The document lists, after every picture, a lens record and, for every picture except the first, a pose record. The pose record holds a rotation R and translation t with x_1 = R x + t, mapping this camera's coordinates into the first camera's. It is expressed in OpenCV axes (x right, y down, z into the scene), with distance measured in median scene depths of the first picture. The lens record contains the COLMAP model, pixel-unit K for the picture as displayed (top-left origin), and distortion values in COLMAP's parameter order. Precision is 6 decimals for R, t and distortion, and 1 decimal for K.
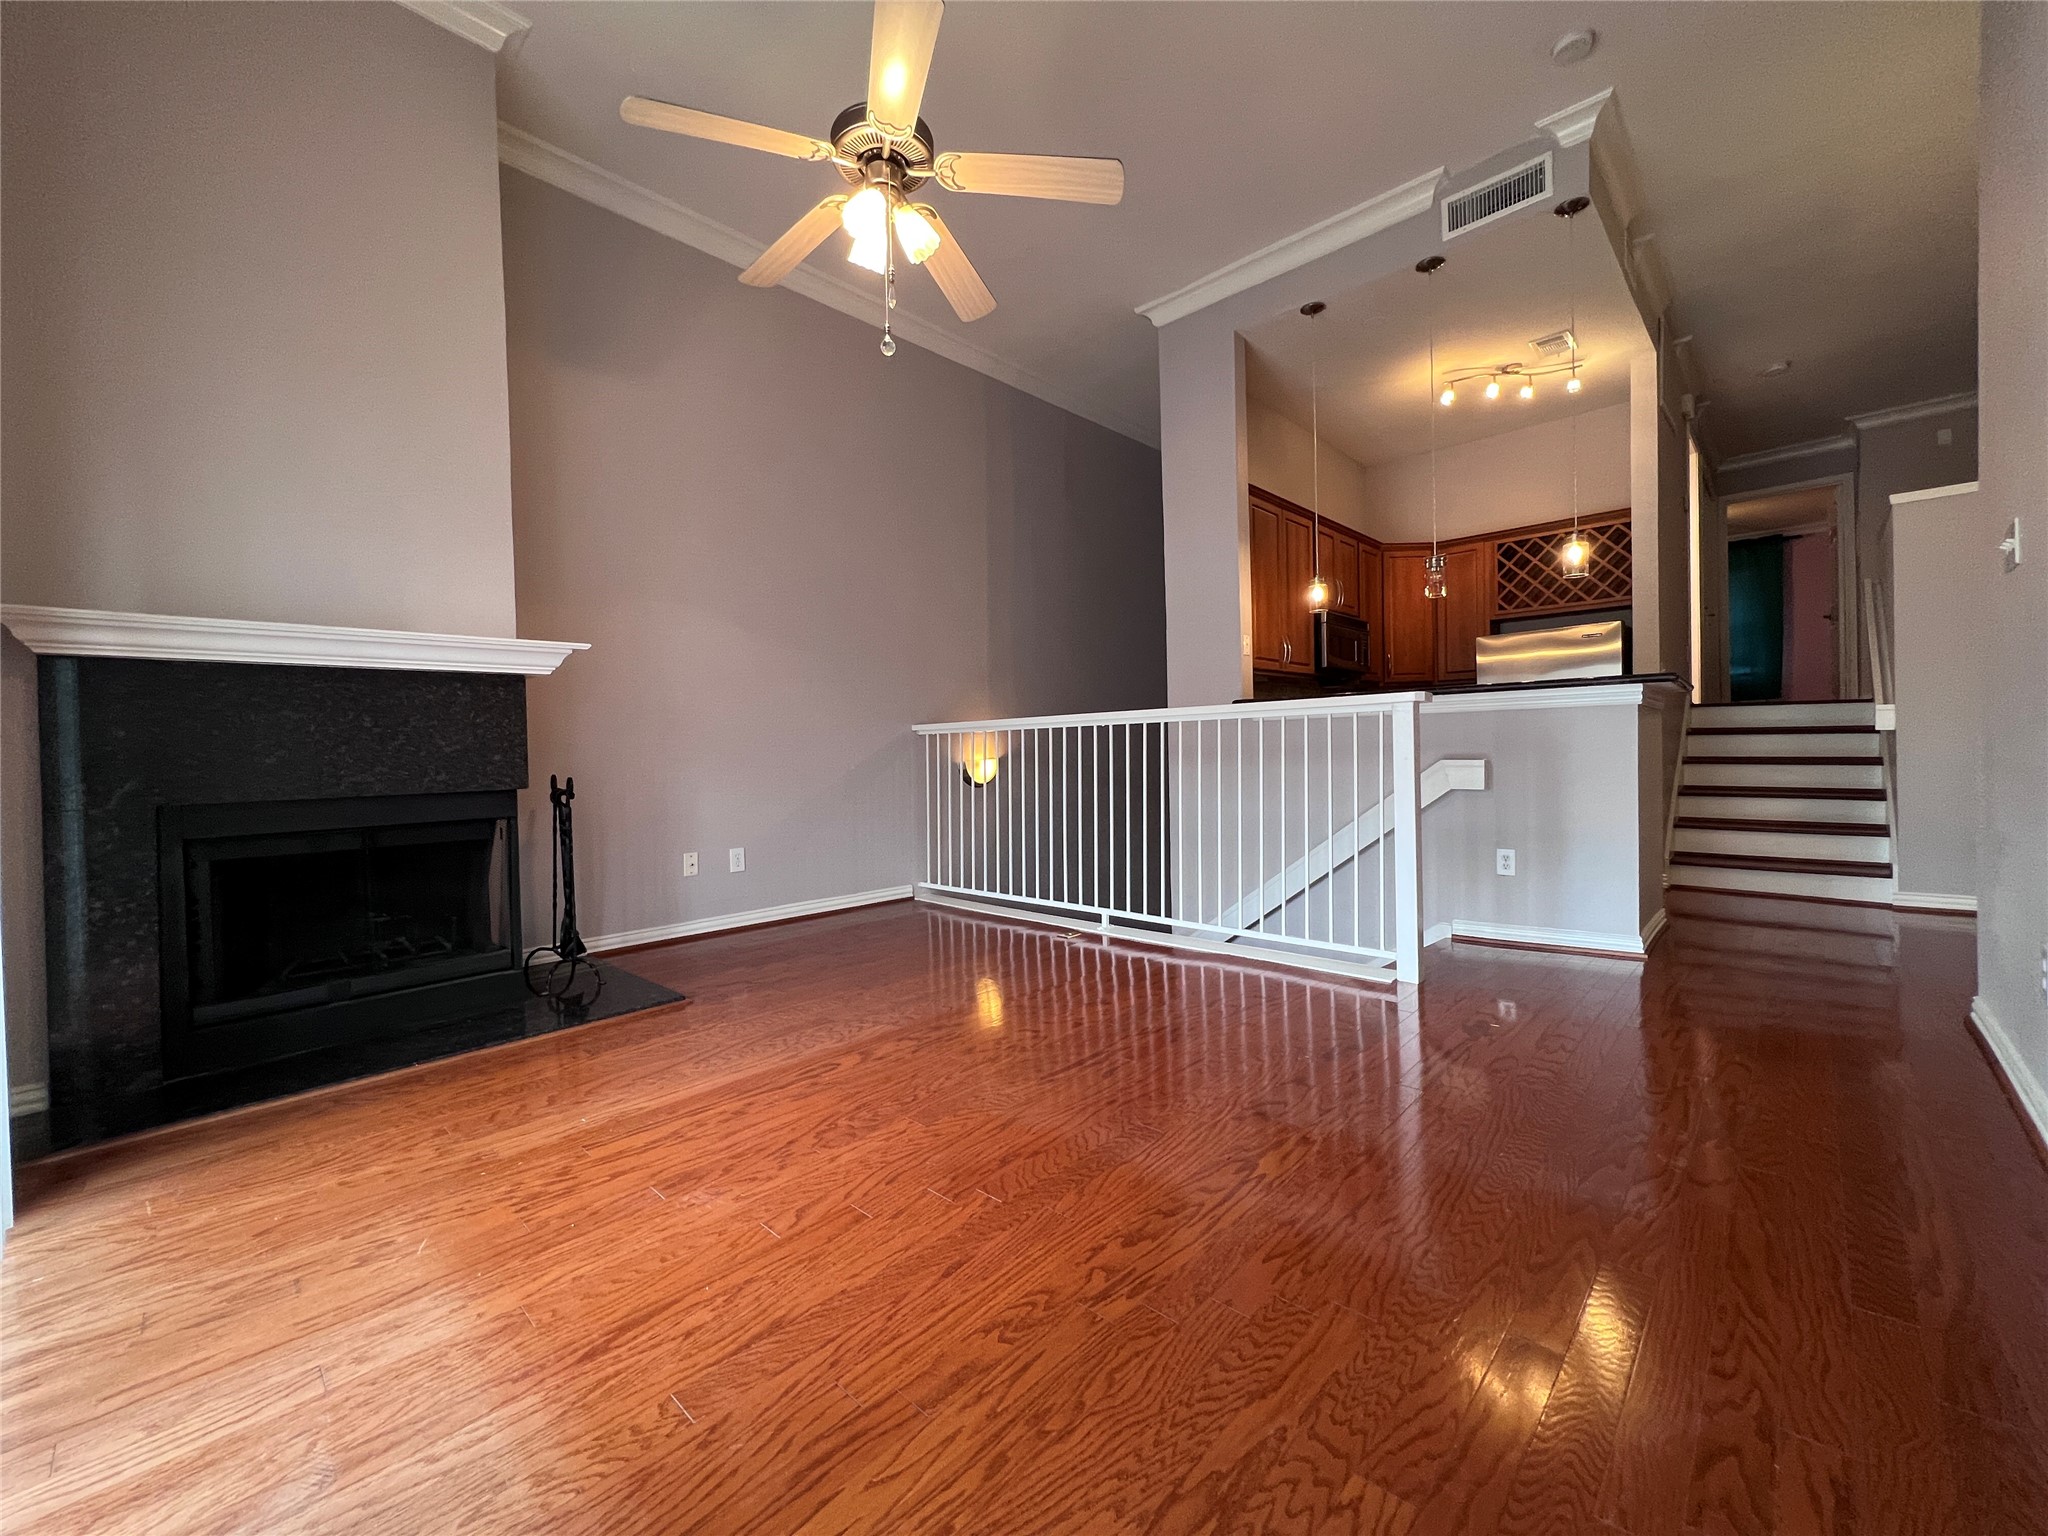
lens RADIAL K [[814.3, 0, 1020.4], [0, 814.3, 760.6], [0, 0, 1]] dist [-0.002883, 0.000385]
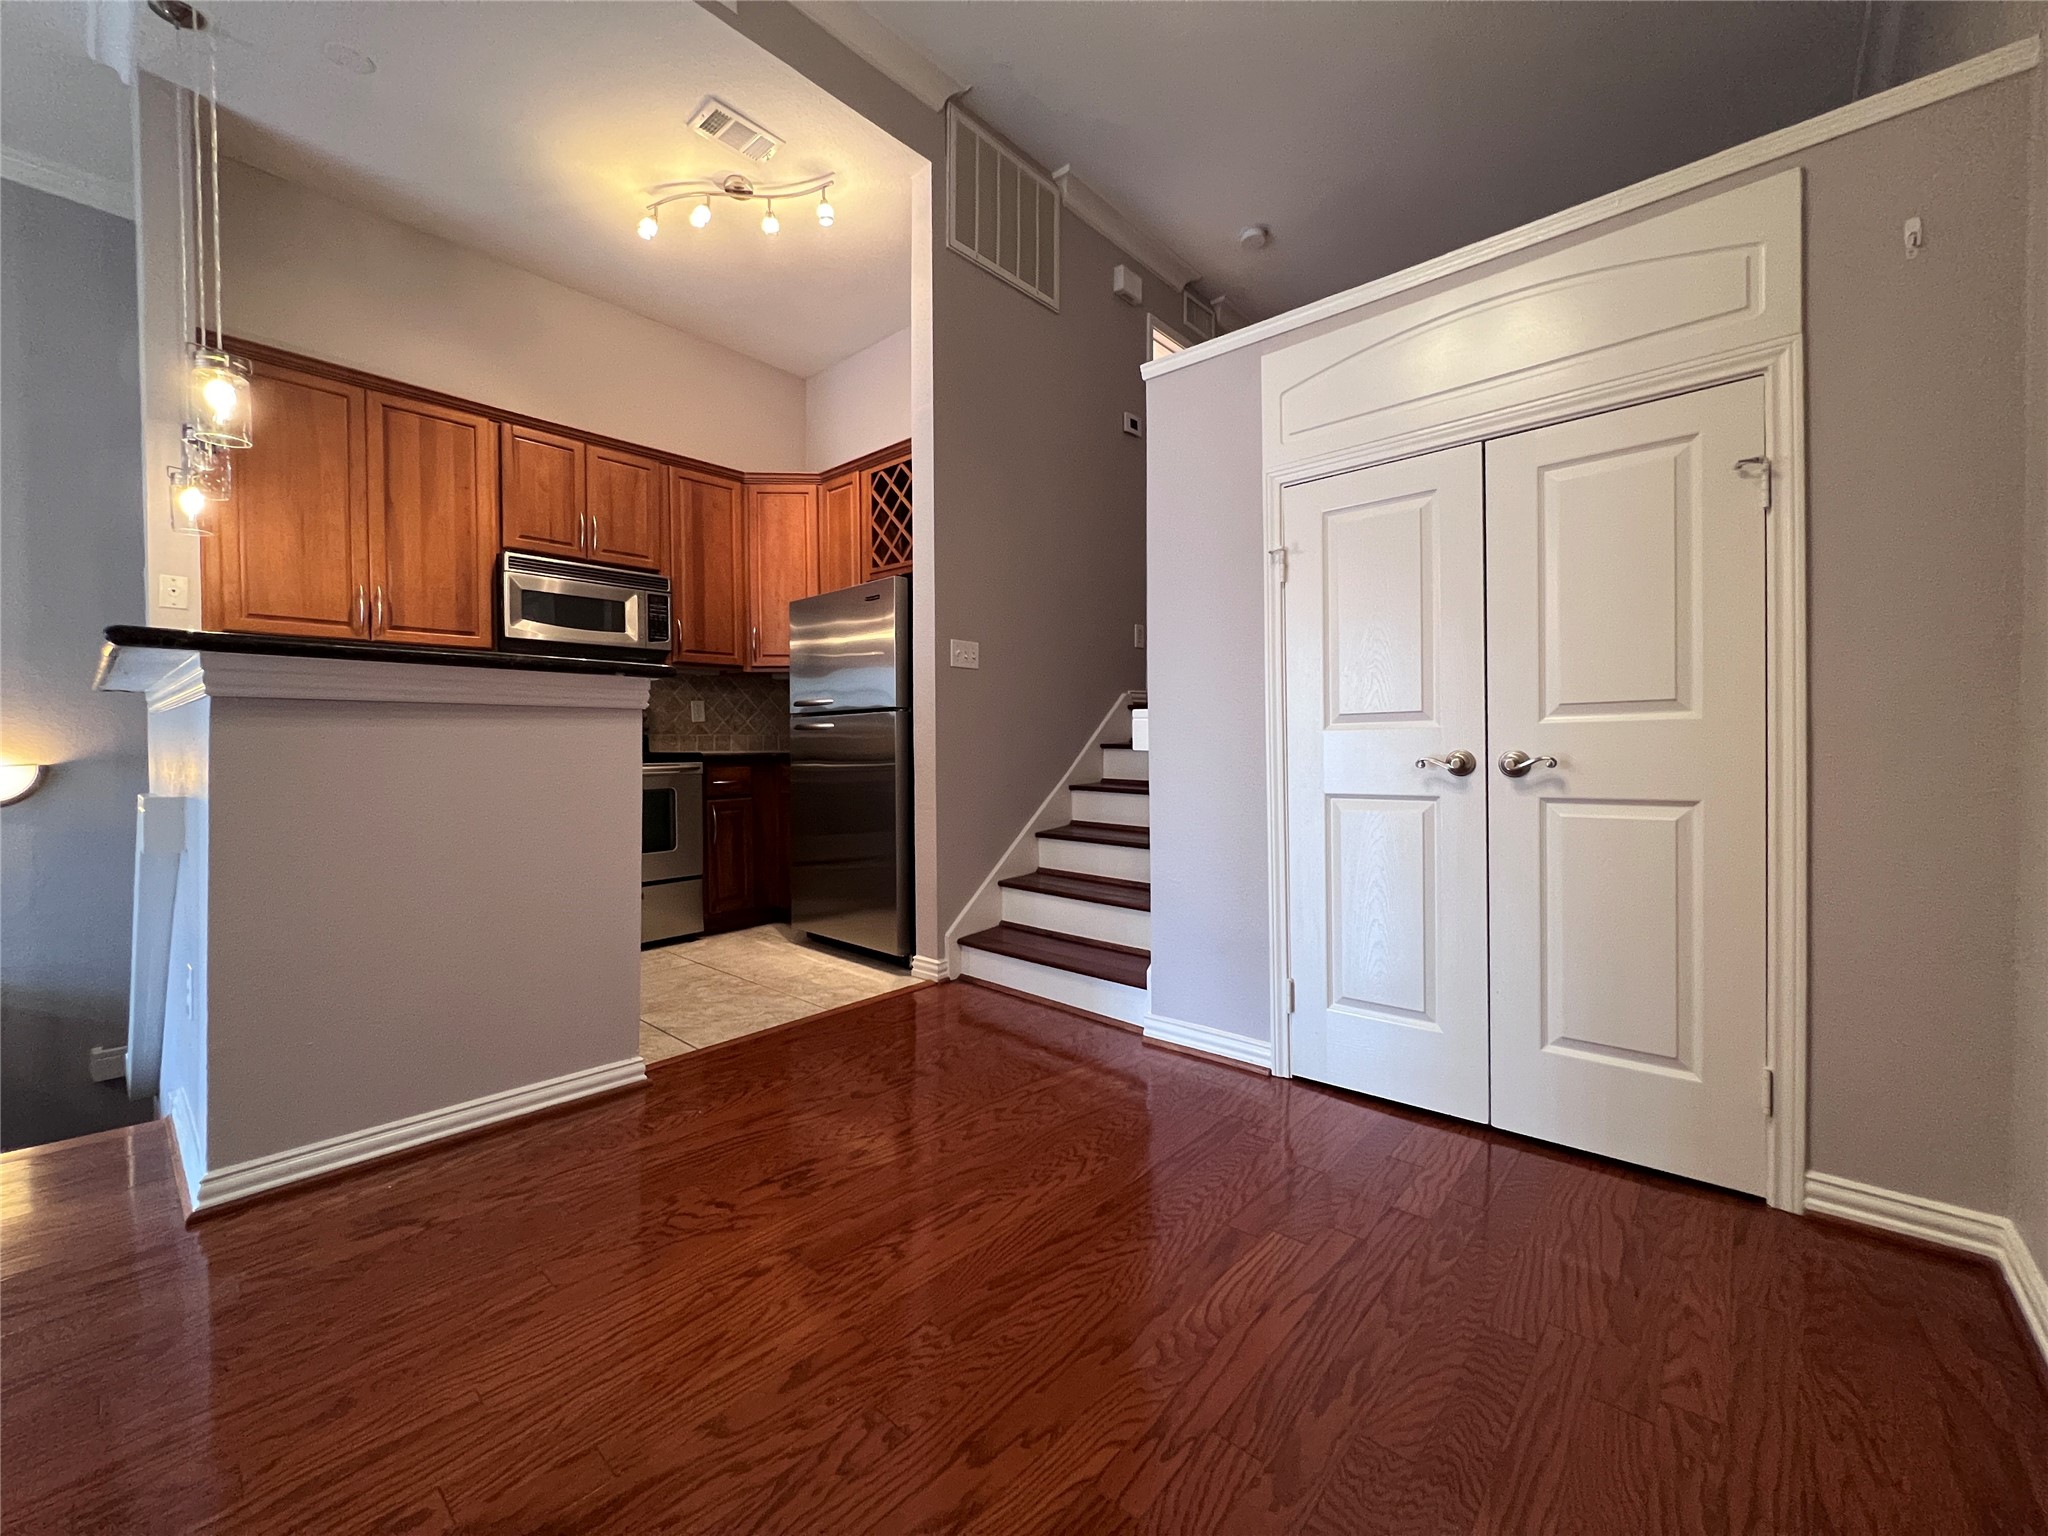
lens RADIAL K [[814.3, 0, 1010.9], [0, 814.3, 758.6], [0, 0, 1]] dist [-0.002883, 0.000385]
pose [[0.999268, 0.015680, 0.034887, 0.699327], [-0.015875, 0.999860, 0.005327, -0.023422], [-0.034799, -0.005877, 0.999377, 0.288273]]
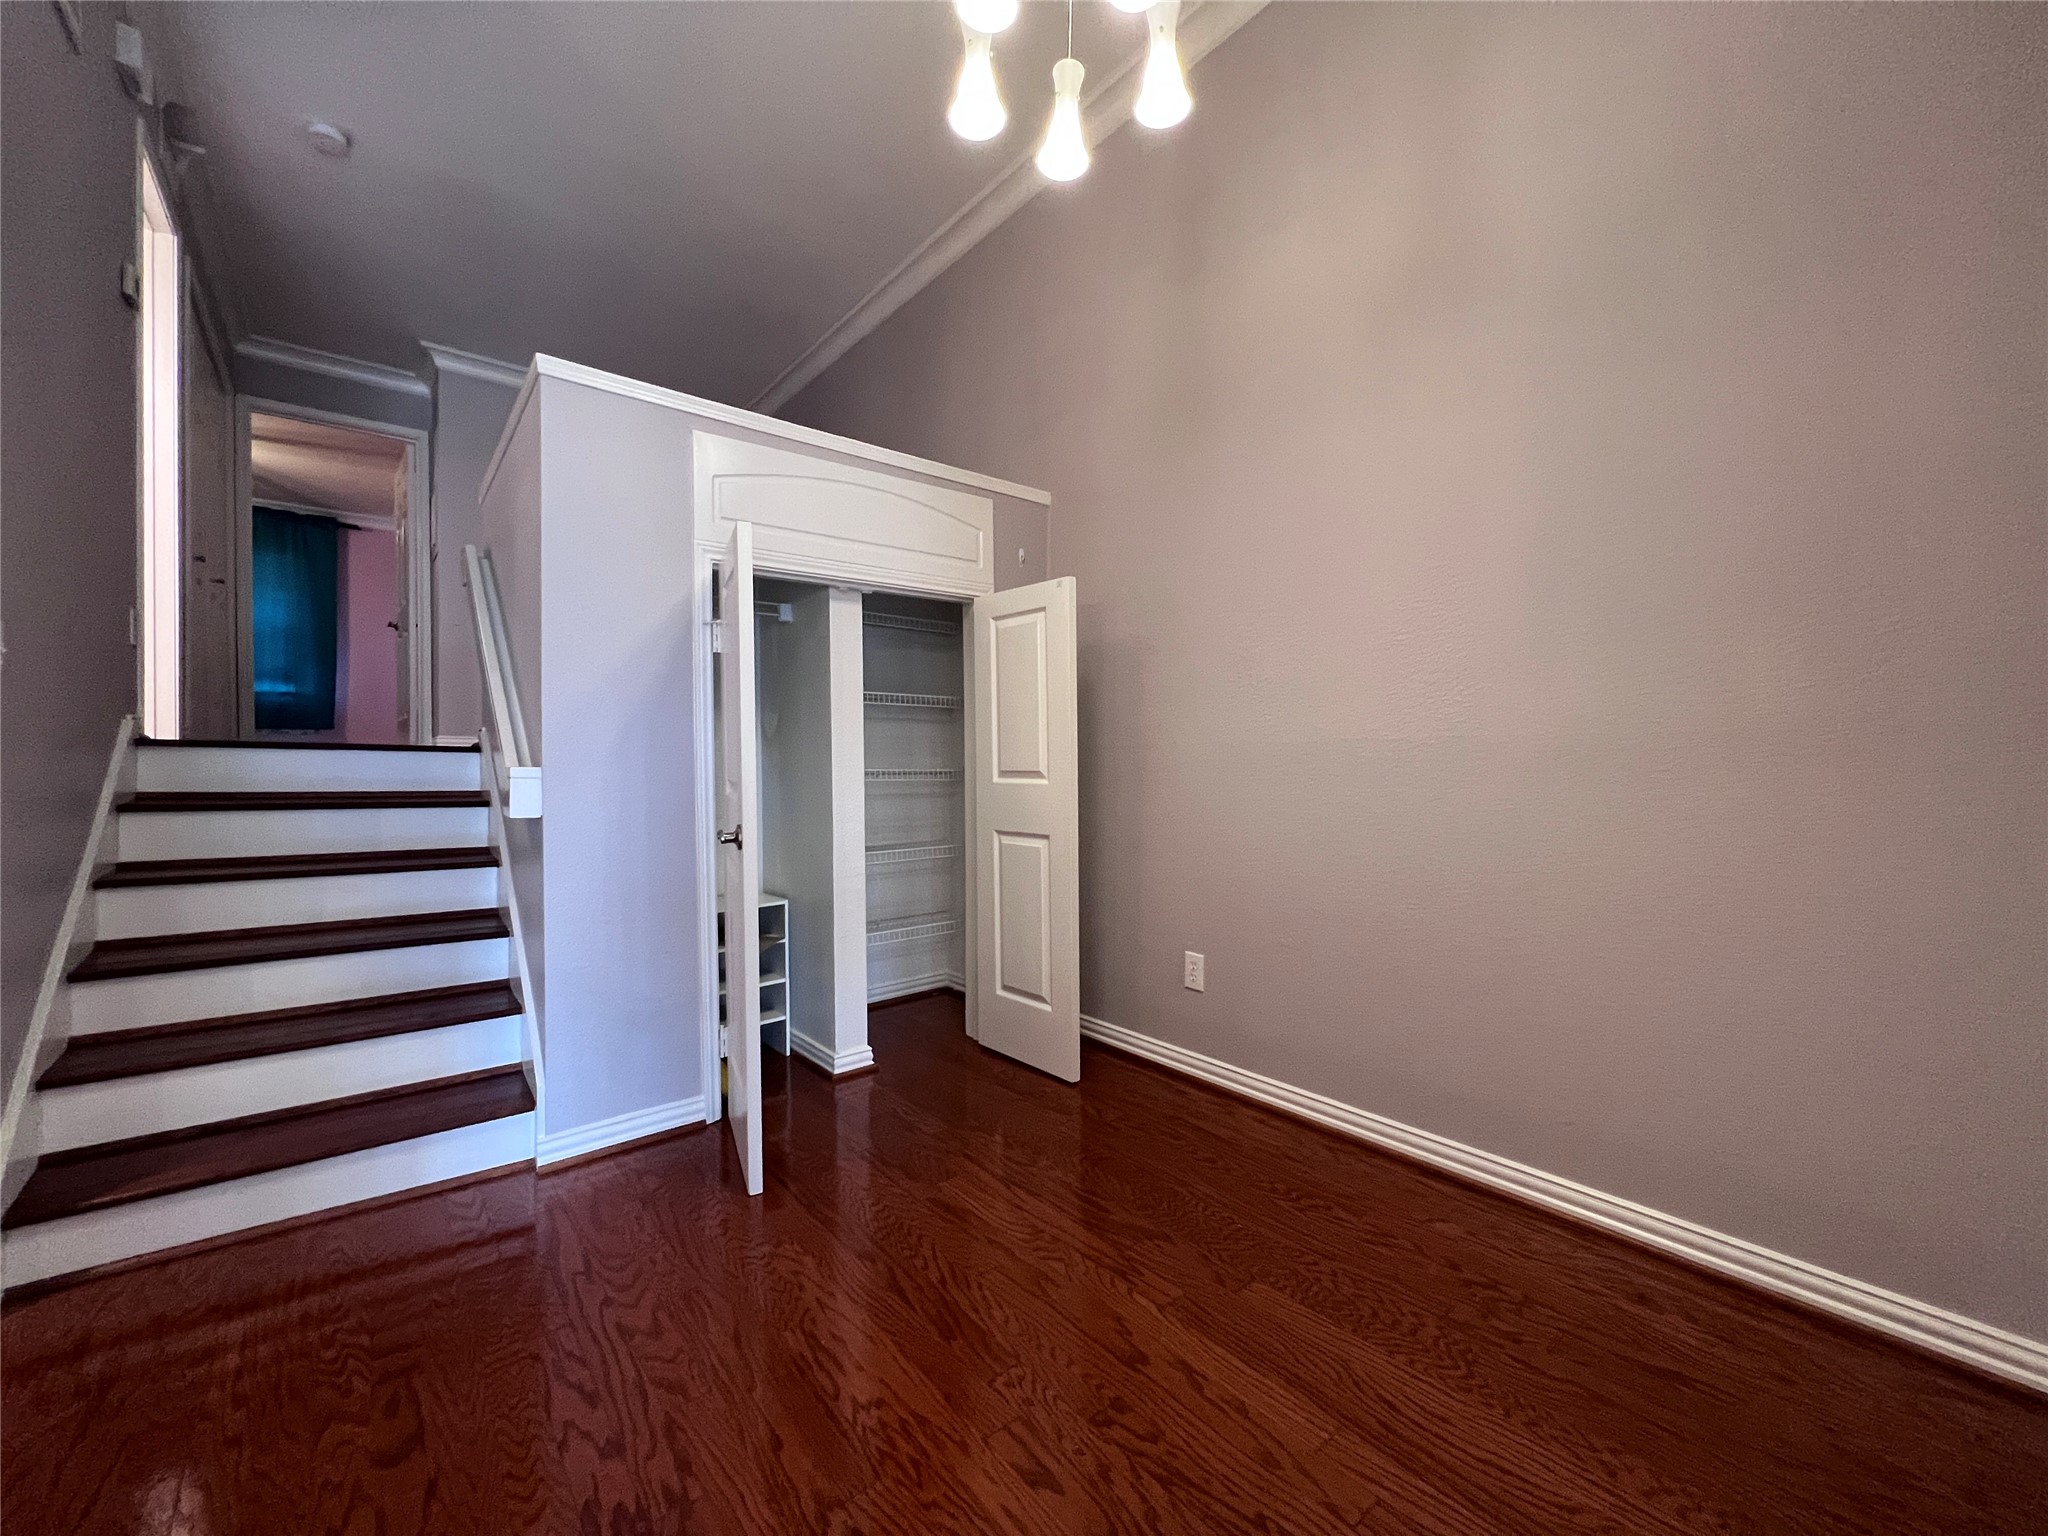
lens RADIAL K [[814.3, 0, 1016.0], [0, 814.3, 764.0], [0, 0, 1]] dist [-0.002883, 0.000385]
pose [[0.124366, 0.018206, 0.992069, 0.451103], [0.009507, 0.999764, -0.019539, -0.041751], [-0.992191, 0.011861, 0.124163, 0.471922]]
